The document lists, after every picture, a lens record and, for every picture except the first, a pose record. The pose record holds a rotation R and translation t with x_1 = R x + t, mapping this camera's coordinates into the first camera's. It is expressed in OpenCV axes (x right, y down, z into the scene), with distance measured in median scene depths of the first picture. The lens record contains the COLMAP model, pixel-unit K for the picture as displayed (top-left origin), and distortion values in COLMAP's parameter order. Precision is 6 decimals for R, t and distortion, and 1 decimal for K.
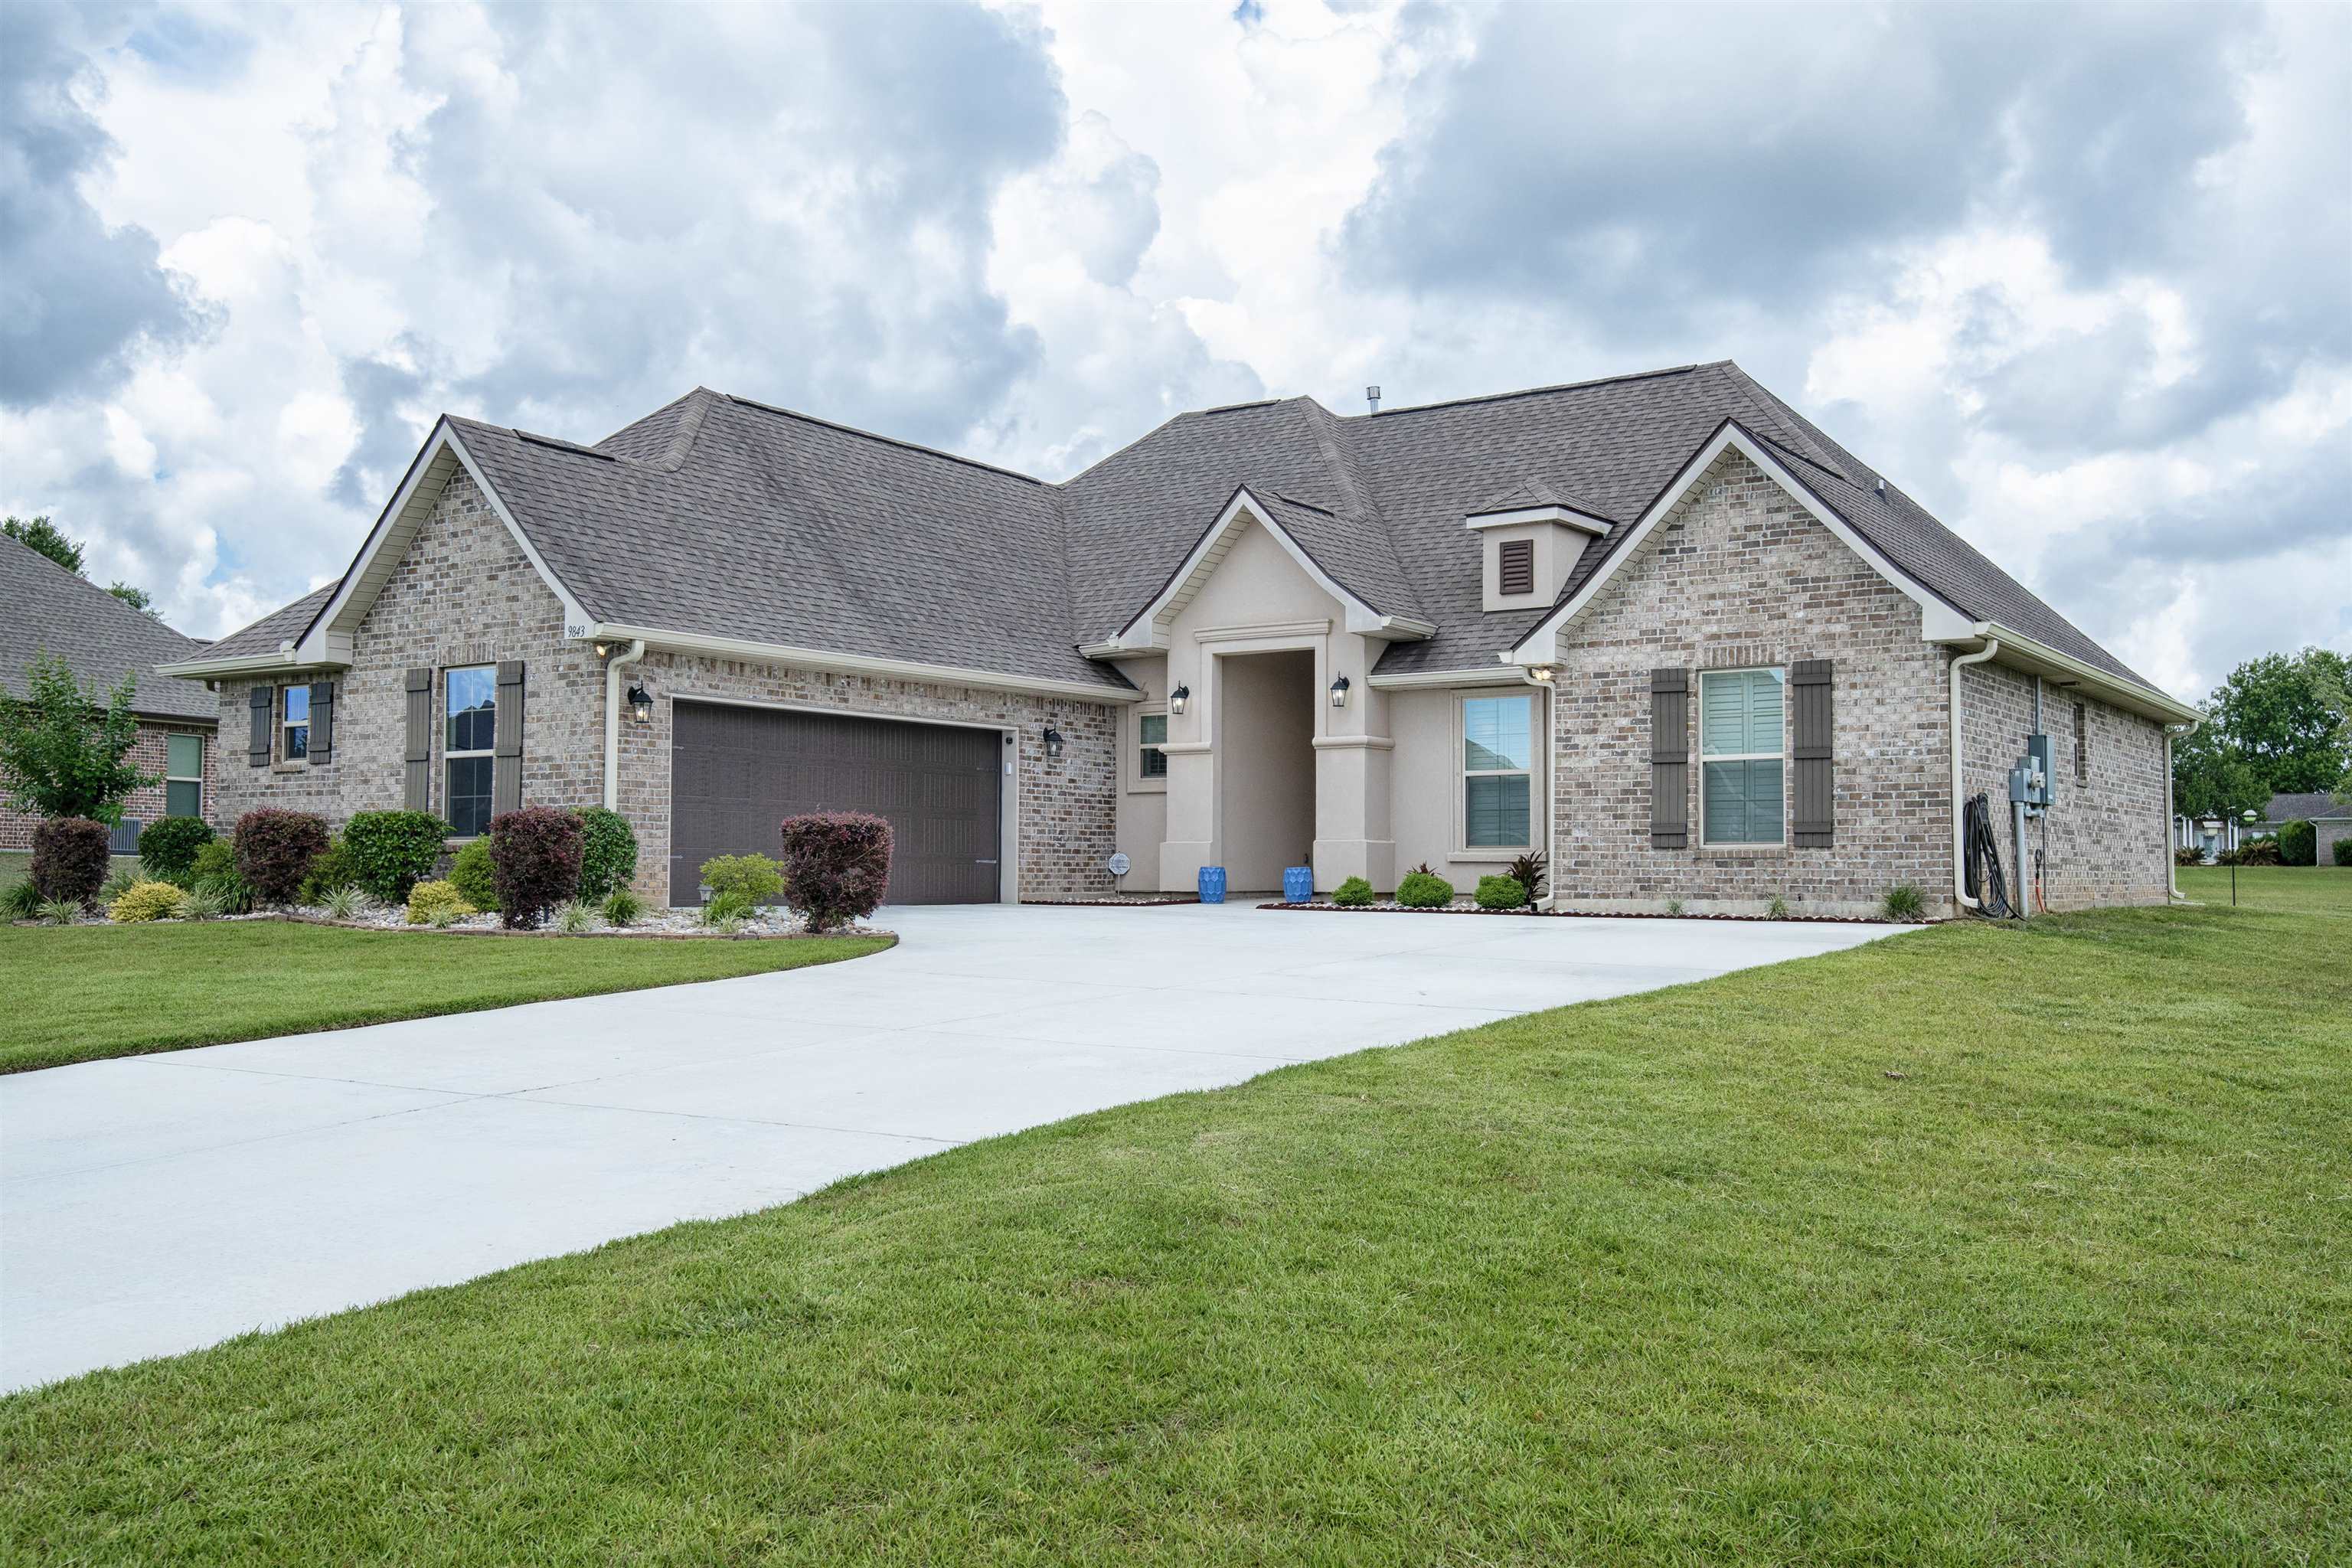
lens RADIAL K [[1985.3, 0, 1192.8], [0, 1985.3, 782.9], [0, 0, 1]] dist [0.013103, 0.011163]
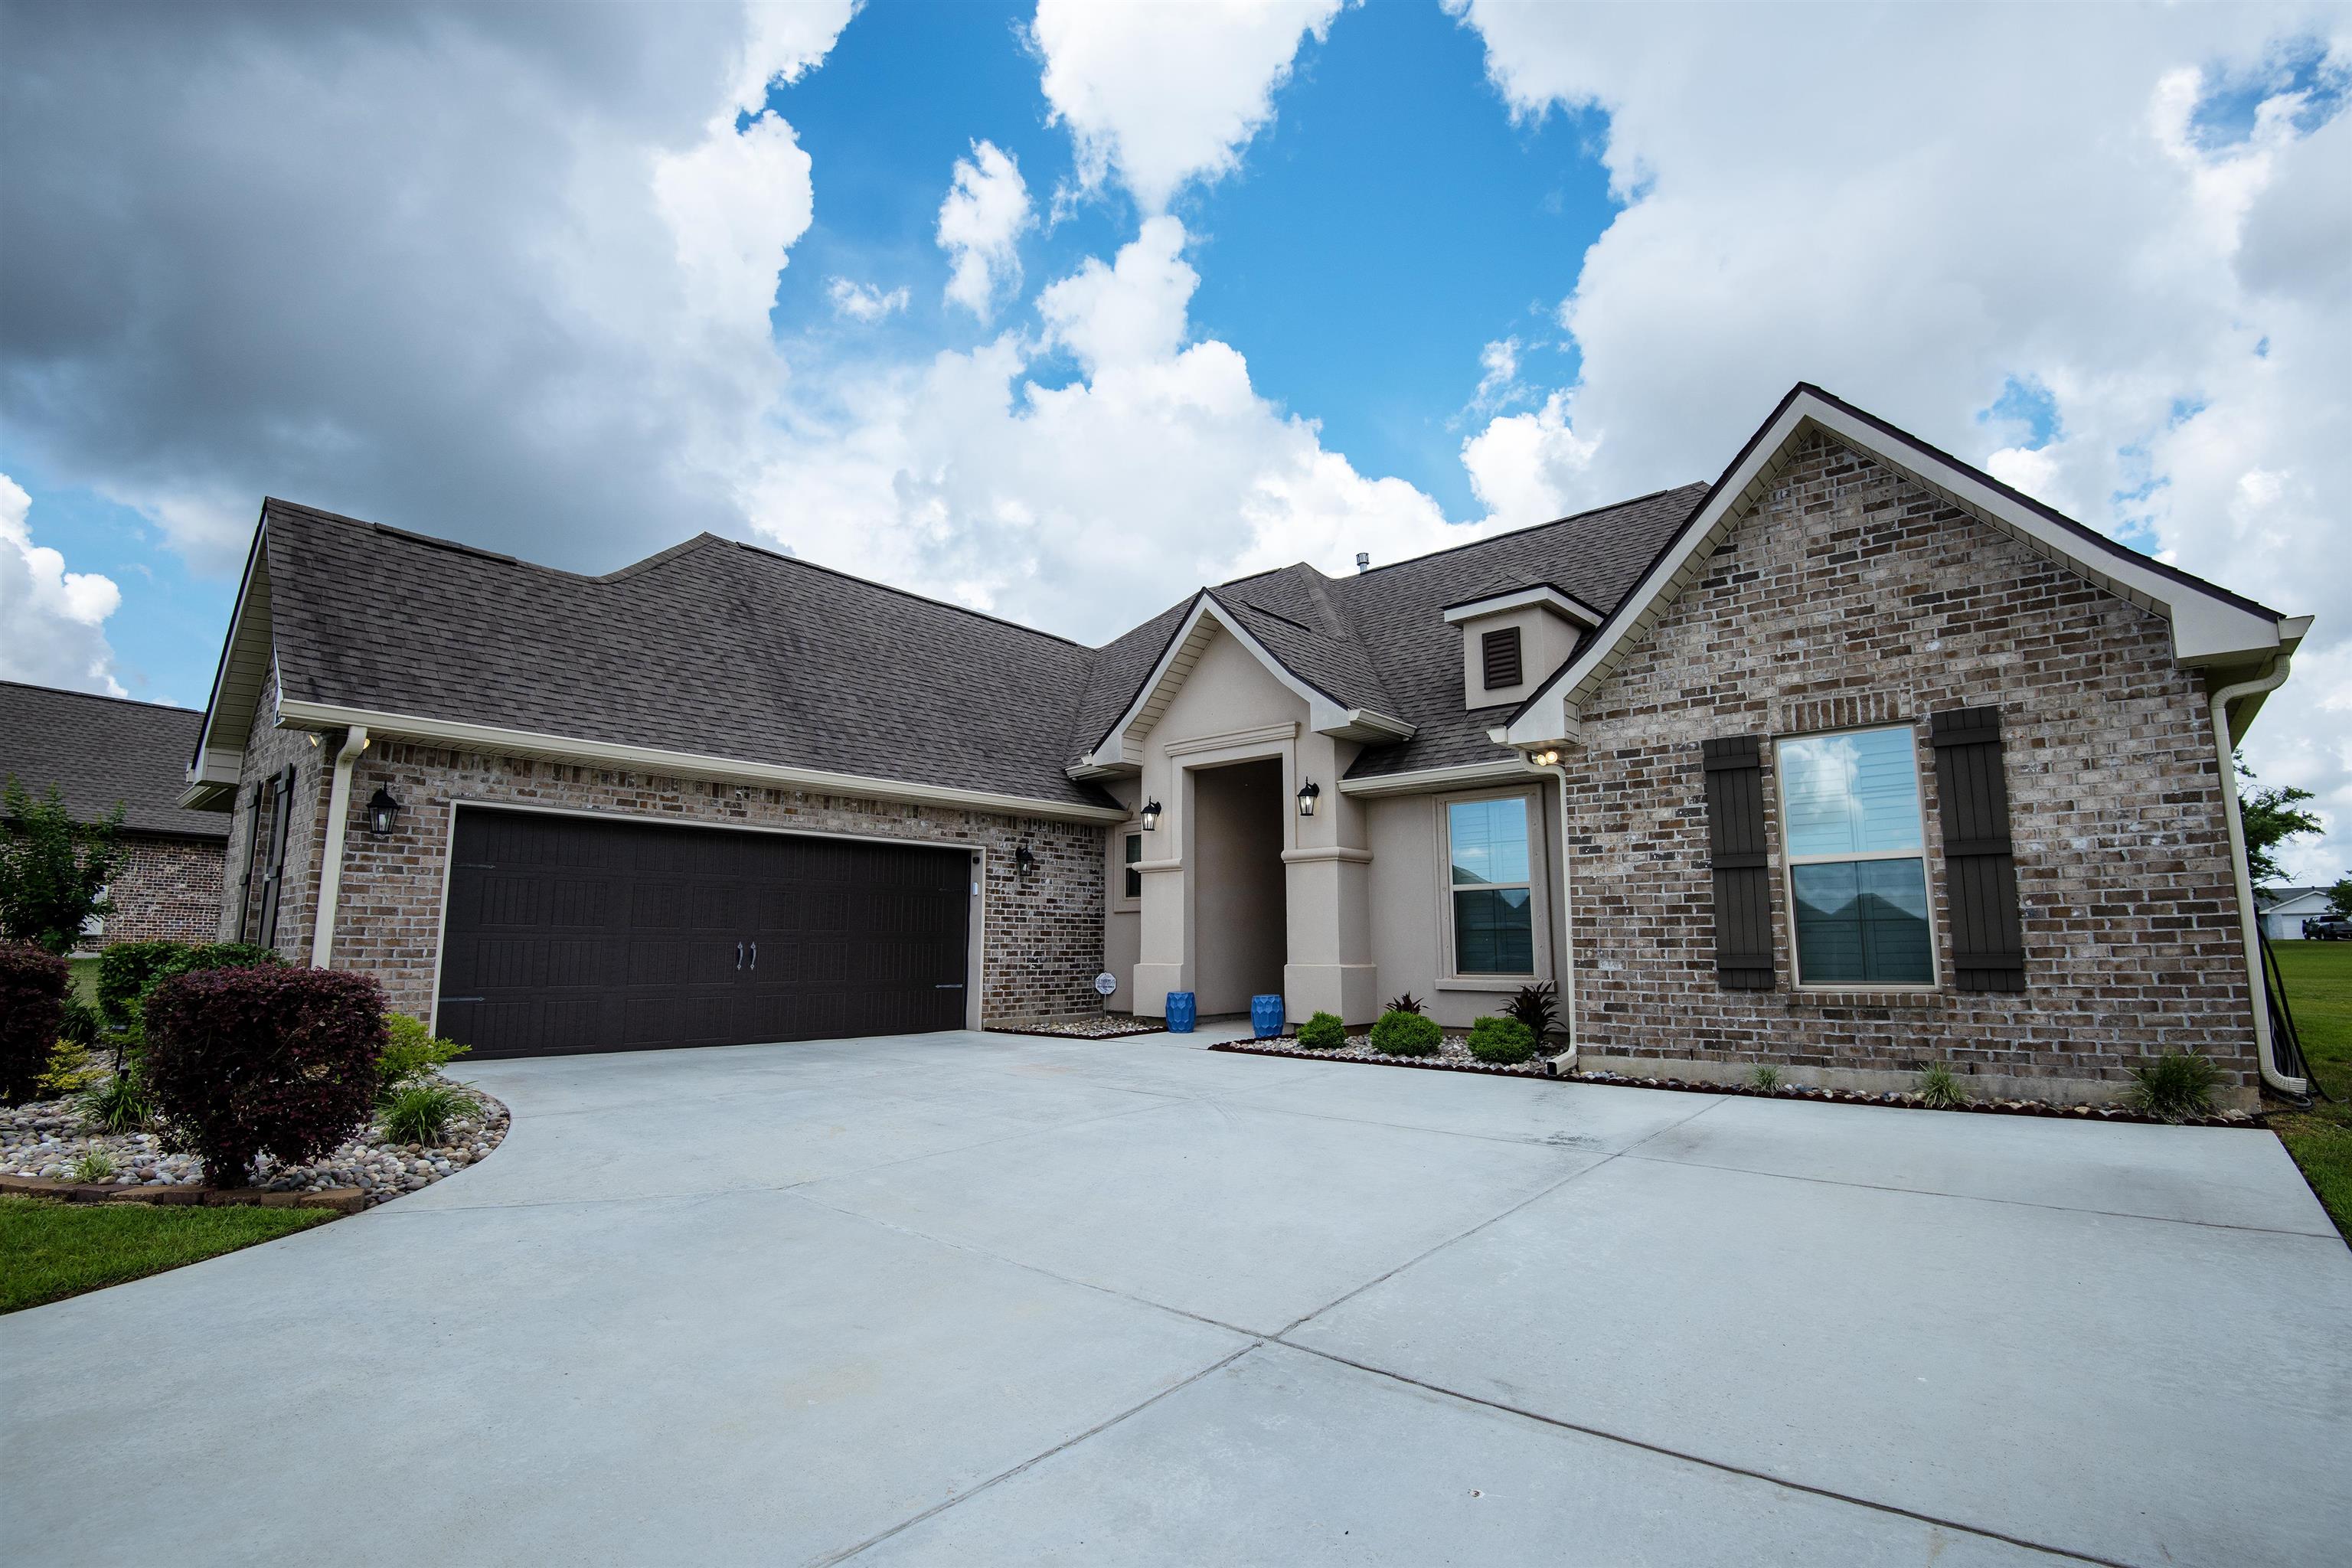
lens RADIAL K [[1088.1, 0, 1178.1], [0, 1088.1, 784.1], [0, 0, 1]] dist [-0.028107, -0.008593]
pose [[0.992876, -0.023427, -0.116824, 0.088270], [0.010975, 0.994293, -0.106117, -0.001033], [0.118643, 0.104079, 0.987467, 0.606983]]
